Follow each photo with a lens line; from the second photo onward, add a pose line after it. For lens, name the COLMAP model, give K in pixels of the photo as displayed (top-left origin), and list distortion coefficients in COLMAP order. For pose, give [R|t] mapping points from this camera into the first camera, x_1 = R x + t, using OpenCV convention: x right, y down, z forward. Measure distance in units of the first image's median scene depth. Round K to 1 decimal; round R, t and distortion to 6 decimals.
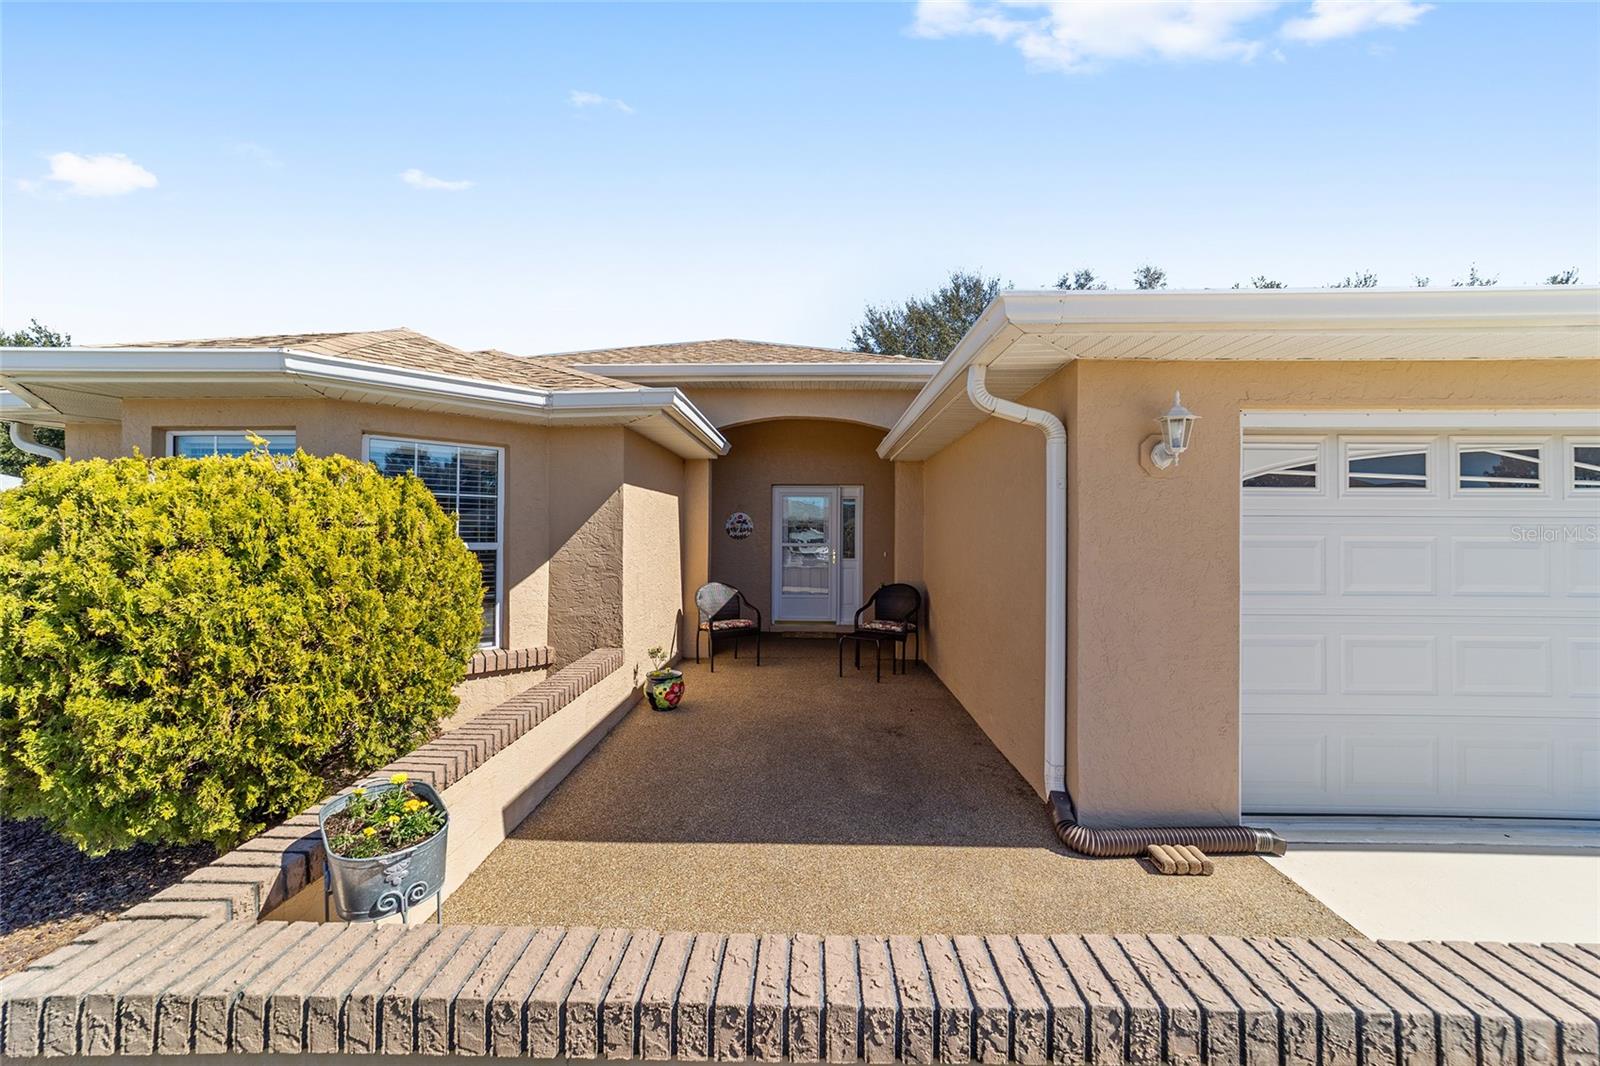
lens RADIAL K [[614.0, 0, 806.5], [0, 614.0, 535.3], [0, 0, 1]] dist [-0.019335, 0.008879]
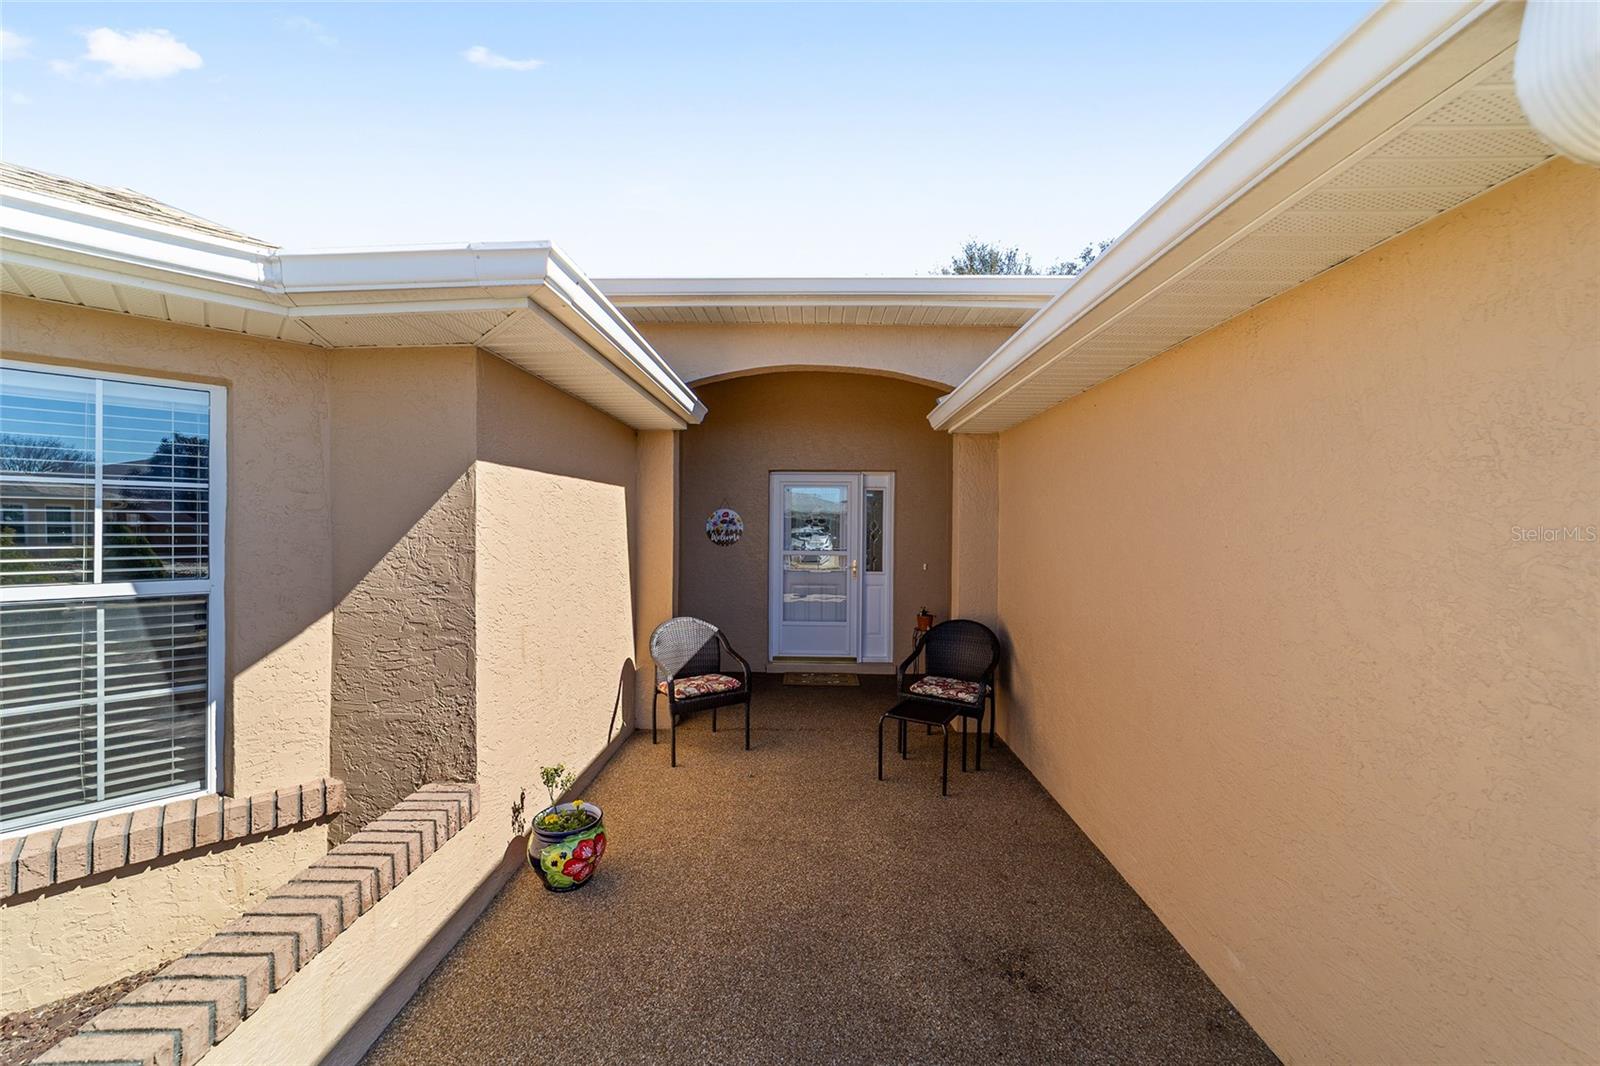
lens RADIAL K [[614.0, 0, 804.5], [0, 614.0, 525.8], [0, 0, 1]] dist [-0.019335, 0.008879]
pose [[0.999999, 0.001240, -0.000466, -0.019348], [-0.001240, 0.999999, -0.000022, -0.022679], [0.000466, 0.000023, 1.000000, 0.364498]]
